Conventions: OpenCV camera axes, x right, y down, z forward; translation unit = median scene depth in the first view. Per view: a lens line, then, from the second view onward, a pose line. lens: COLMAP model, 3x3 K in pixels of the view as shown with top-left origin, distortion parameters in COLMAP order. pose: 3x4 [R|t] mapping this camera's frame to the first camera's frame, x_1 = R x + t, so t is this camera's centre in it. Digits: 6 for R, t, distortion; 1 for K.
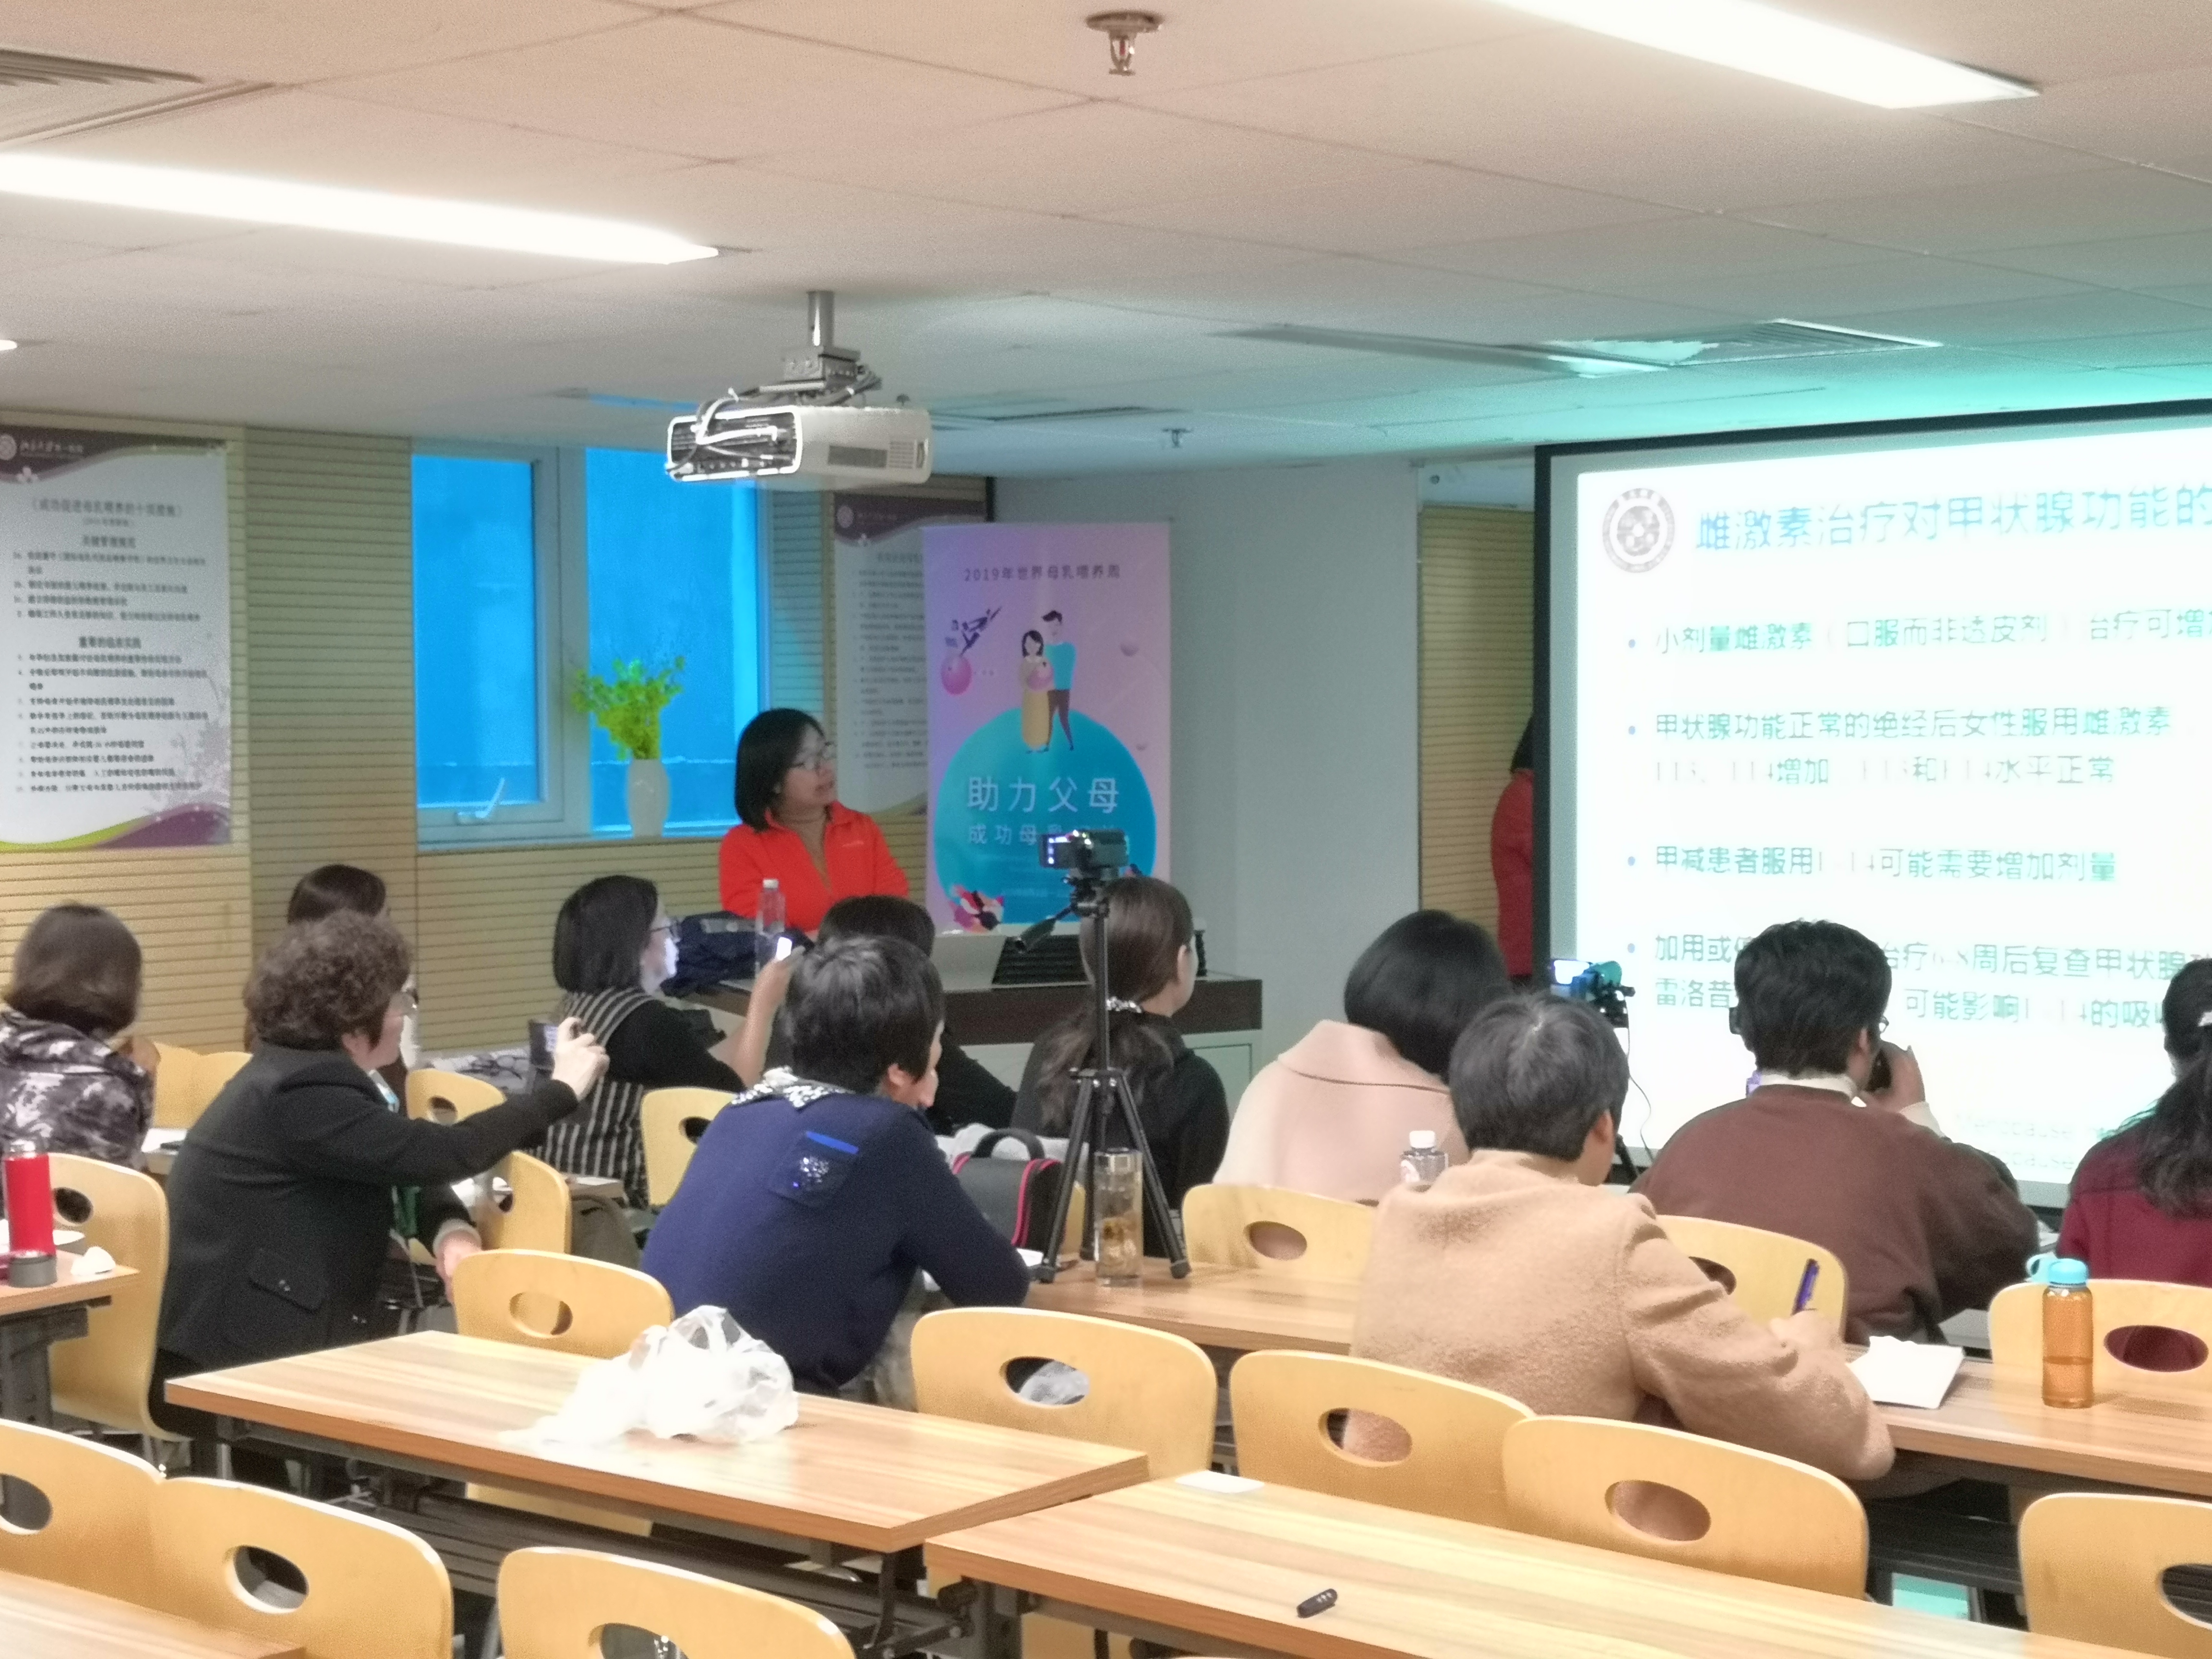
lens RADIAL K [[3516.2, 0, 1159.1], [0, 3516.2, 793.9], [0, 0, 1]] dist [0.041985, 0.000000]
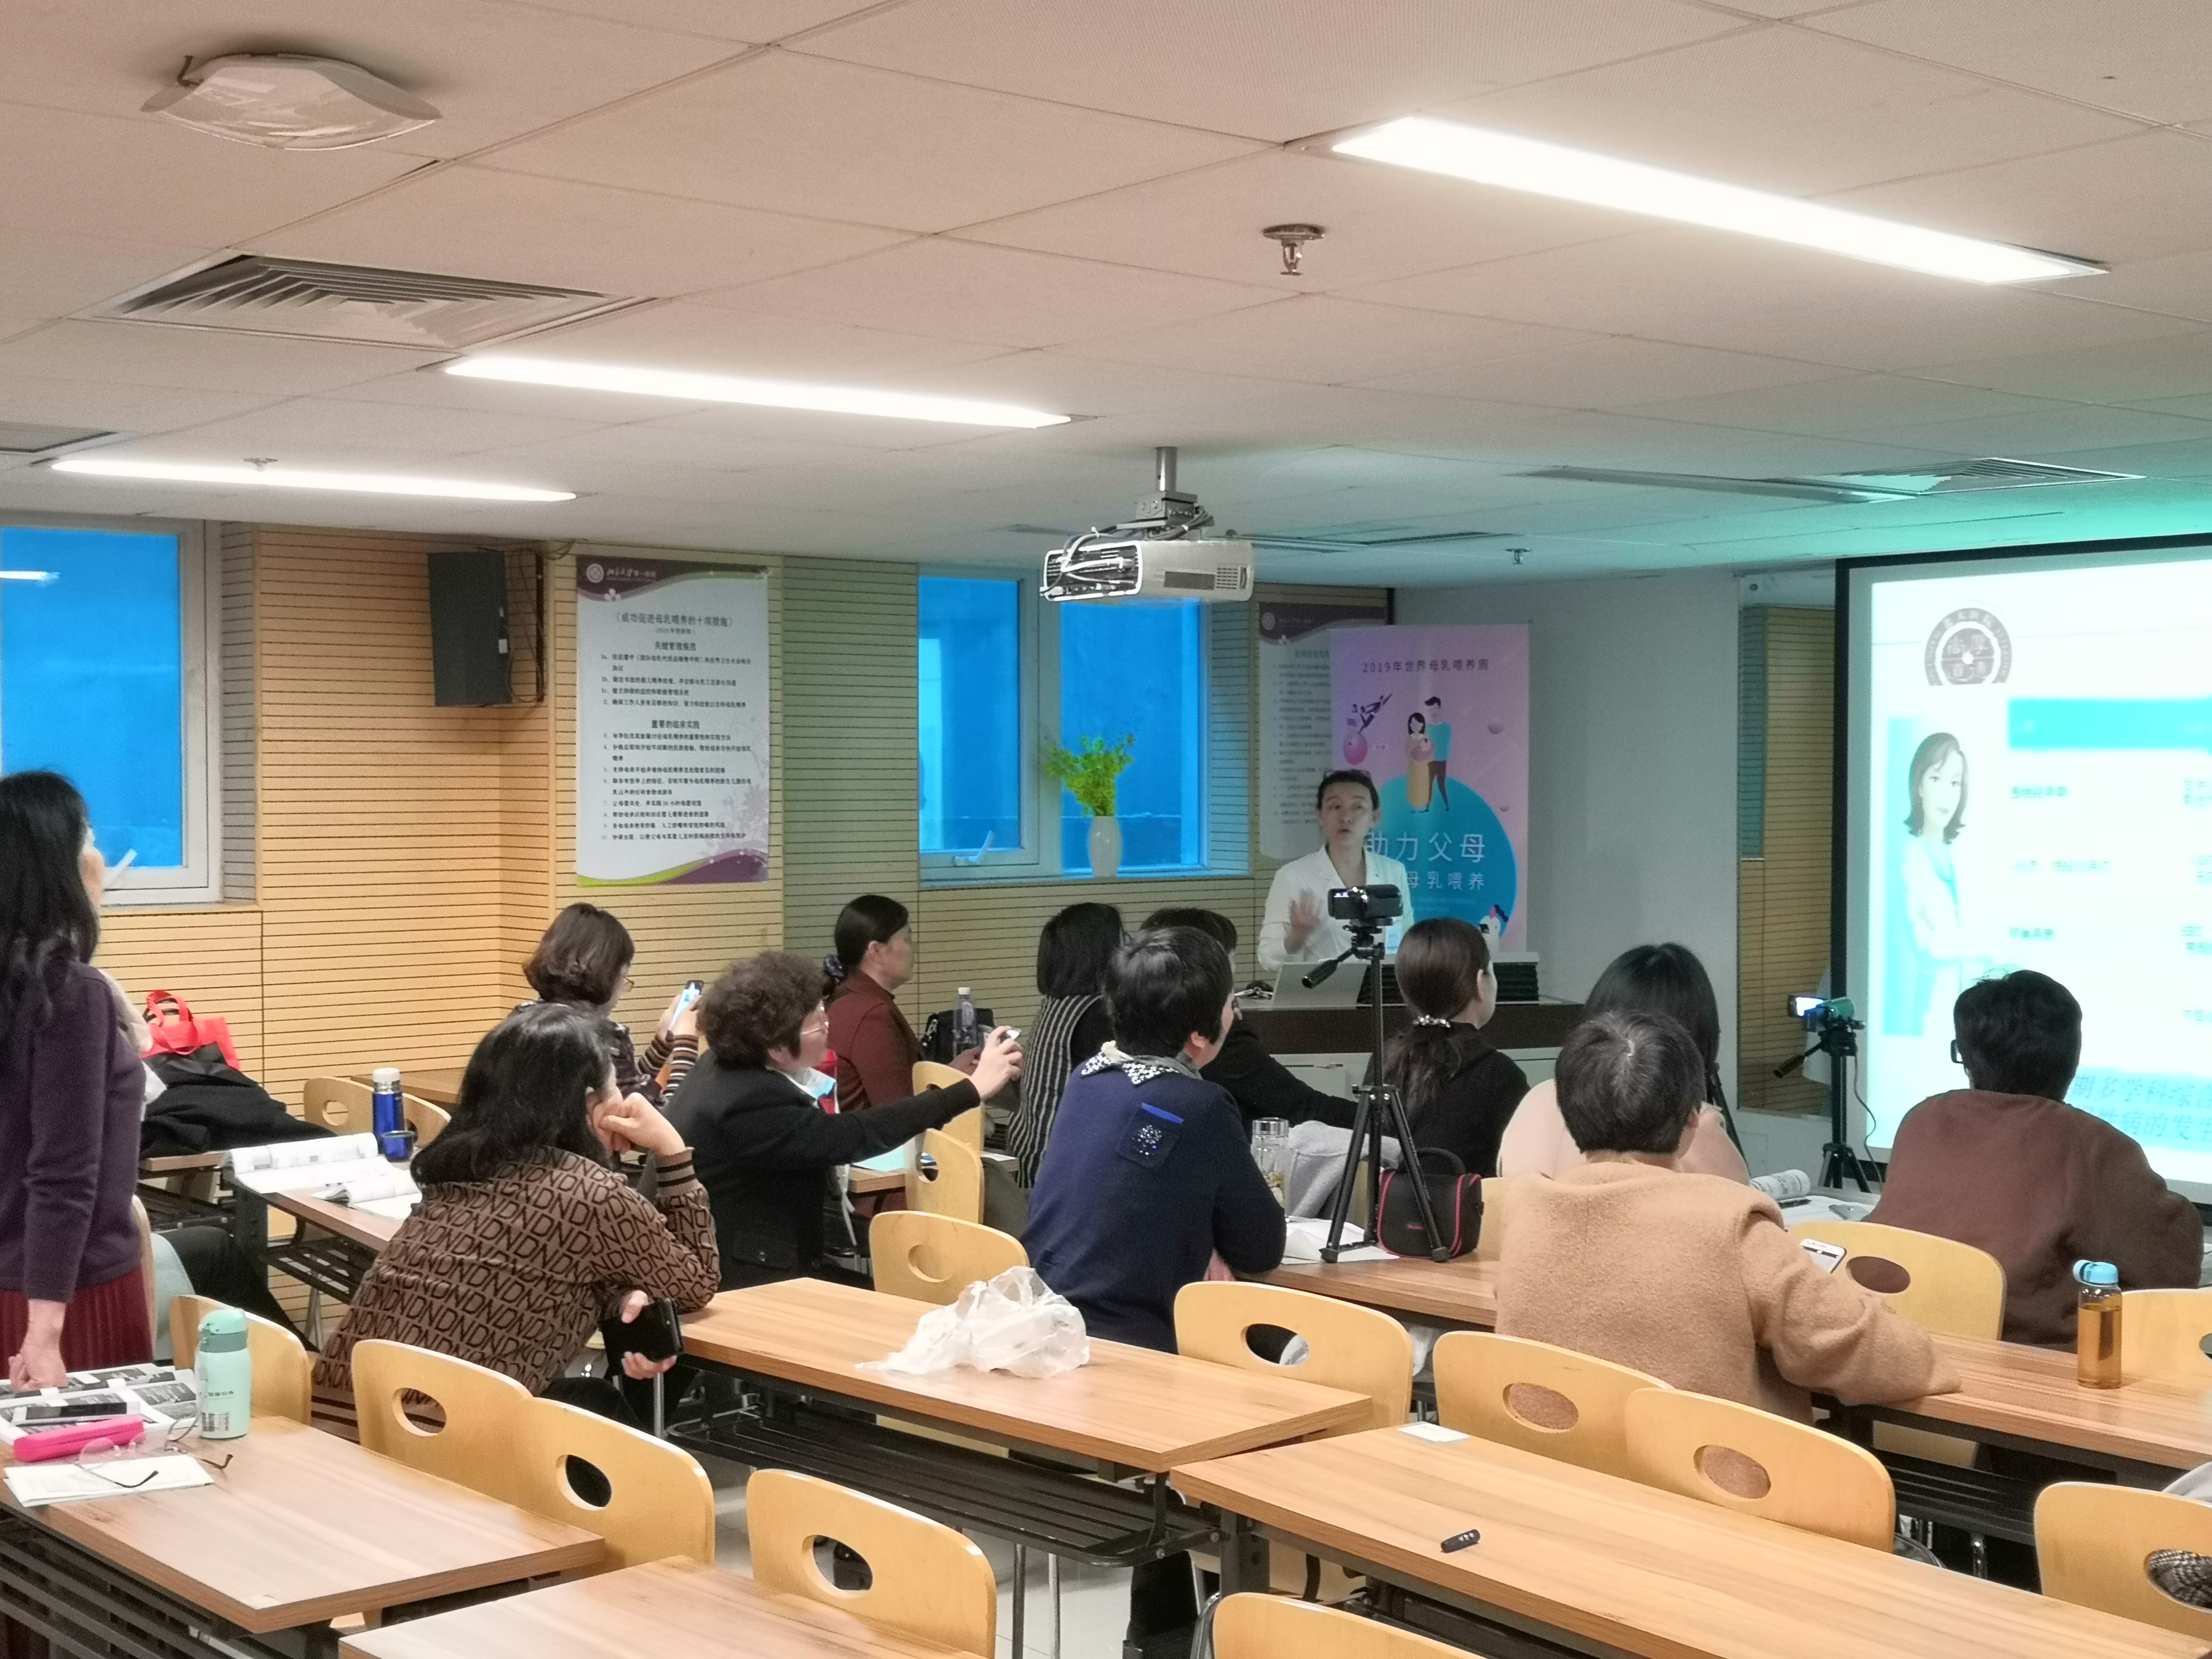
lens RADIAL K [[2828.1, 0, 1108.6], [0, 2828.1, 818.6], [0, 0, 1]] dist [0.115297, 0.000000]
pose [[0.983073, 0.007983, -0.183039, 0.048062], [-0.009022, 0.999948, -0.004846, -0.004758], [0.182991, 0.006415, 0.983094, 0.010249]]
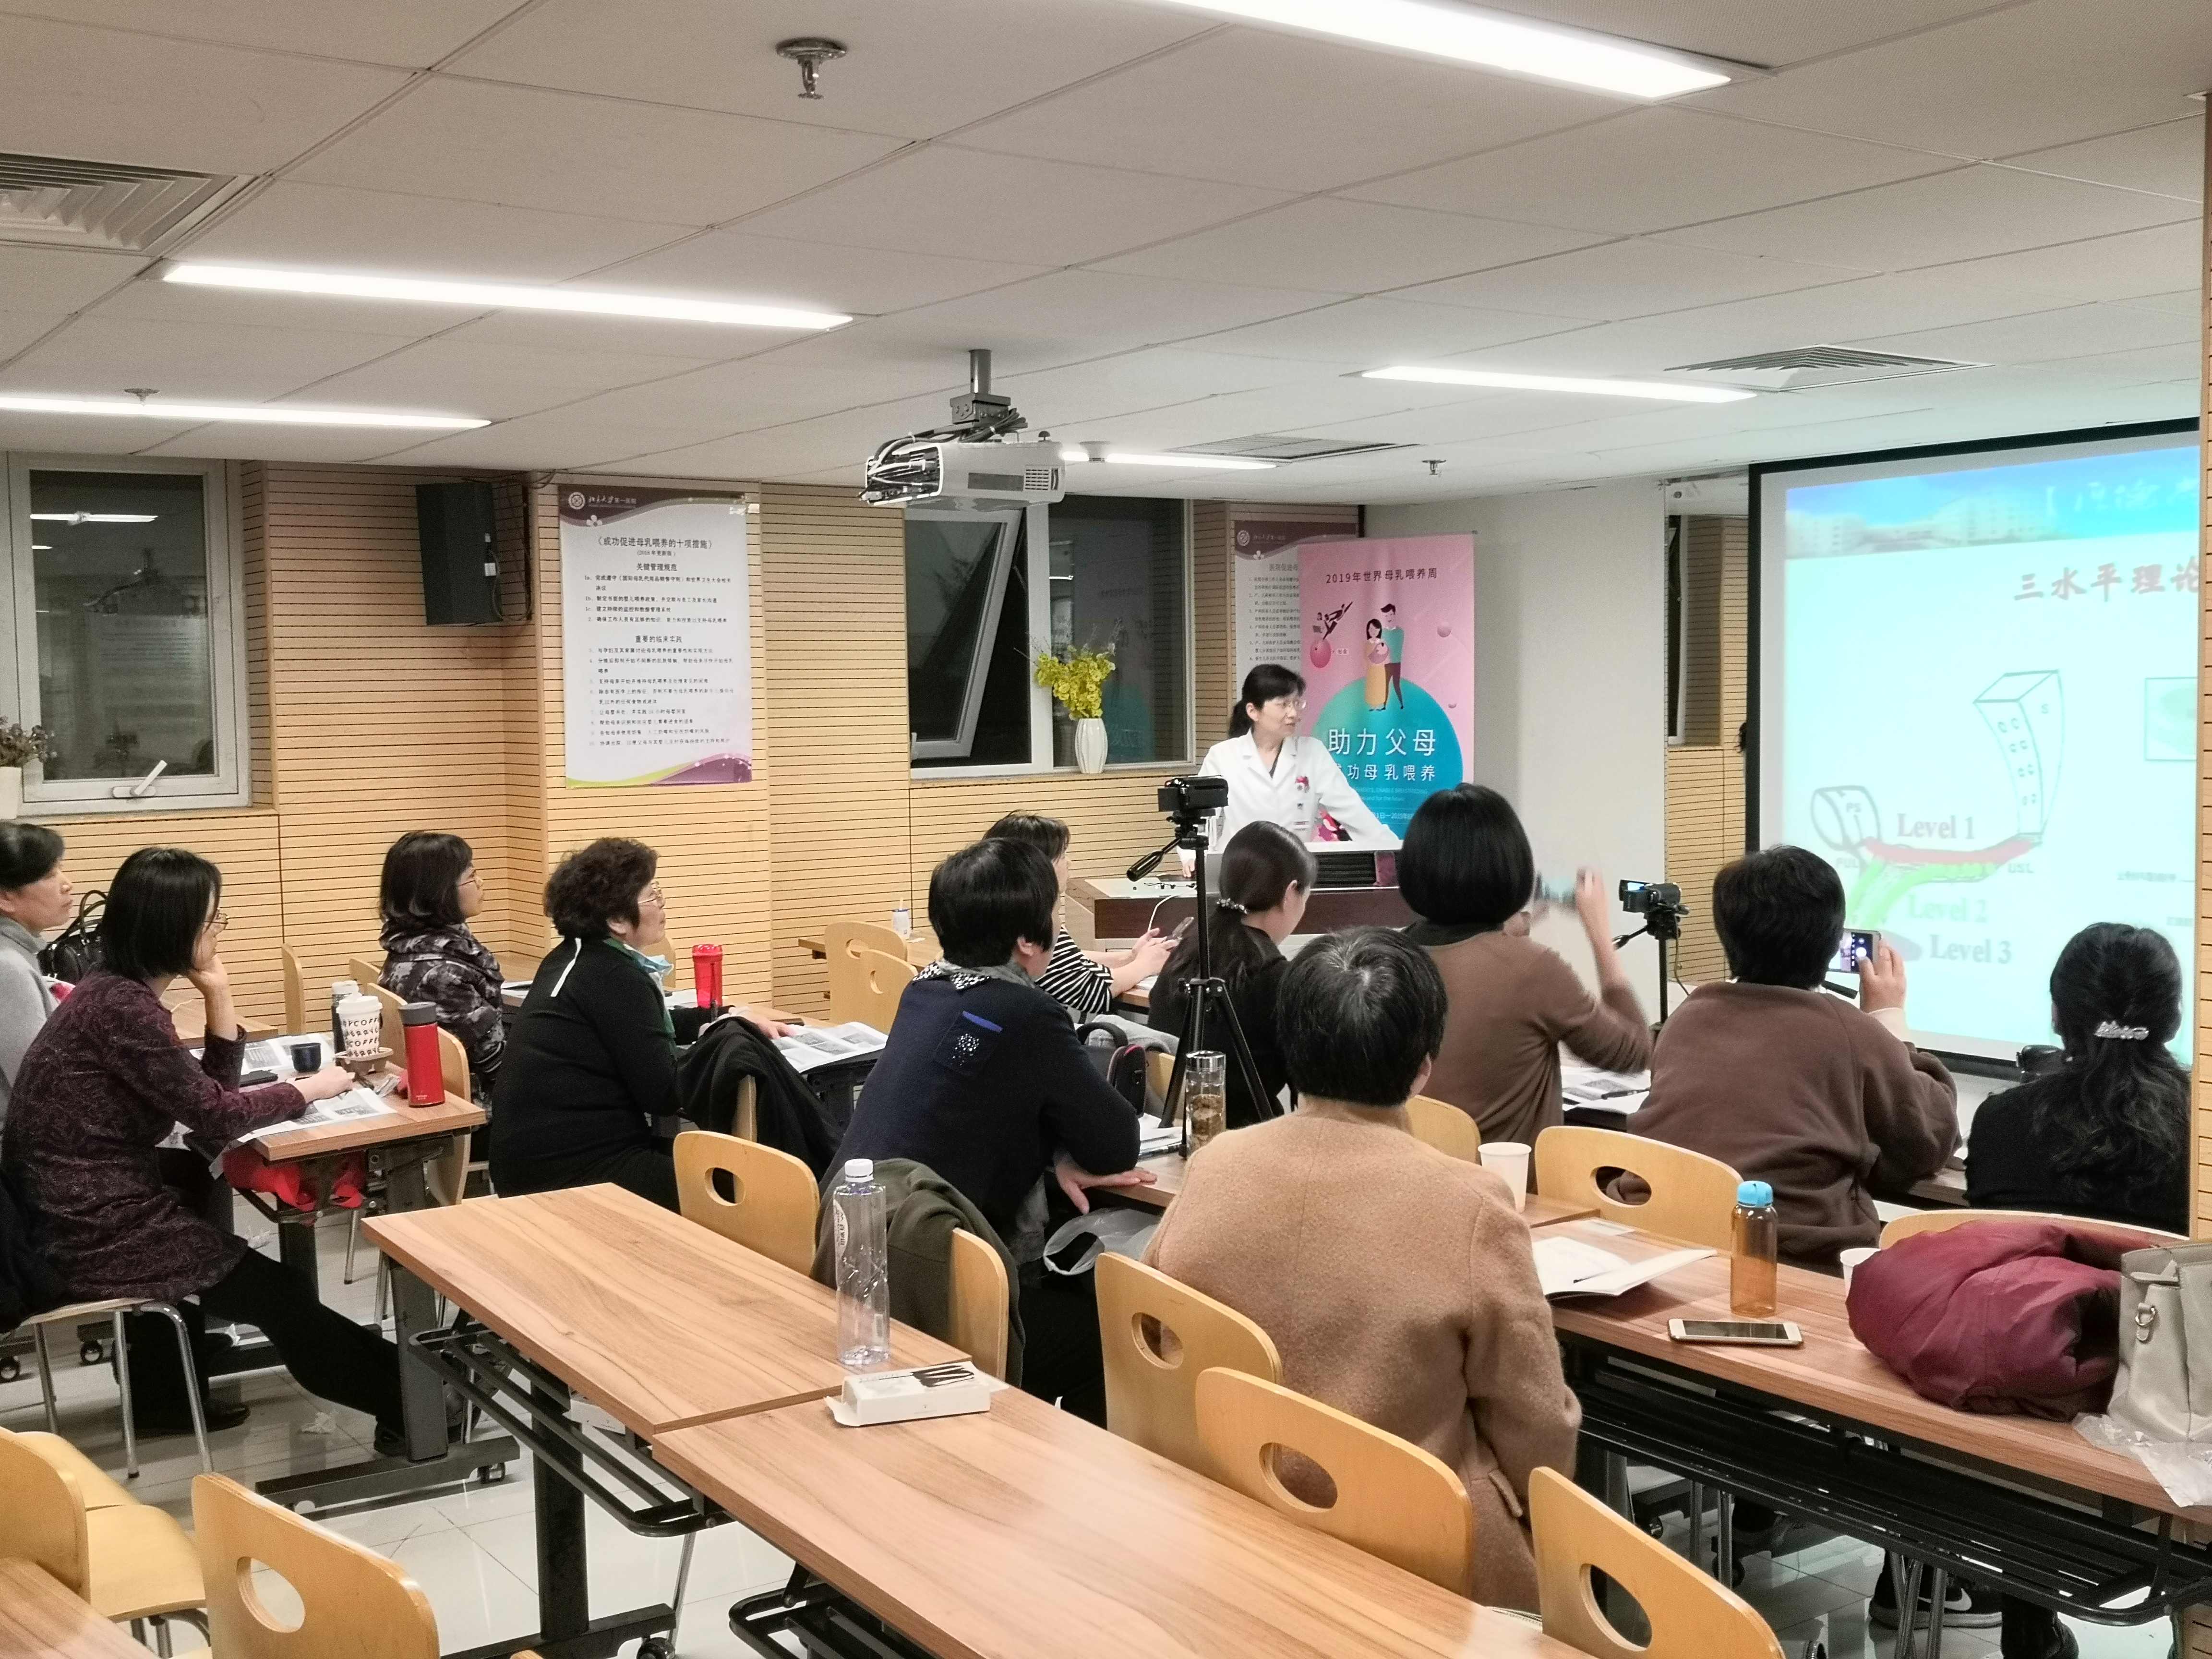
lens RADIAL K [[2331.7, 0, 1121.3], [0, 2331.7, 806.6], [0, 0, 1]] dist [0.025078, 0.000000]
pose [[0.967532, 0.003535, -0.252726, 0.115426], [0.004604, 0.999490, 0.031607, -0.004697], [0.252708, -0.031744, 0.967022, 0.144627]]
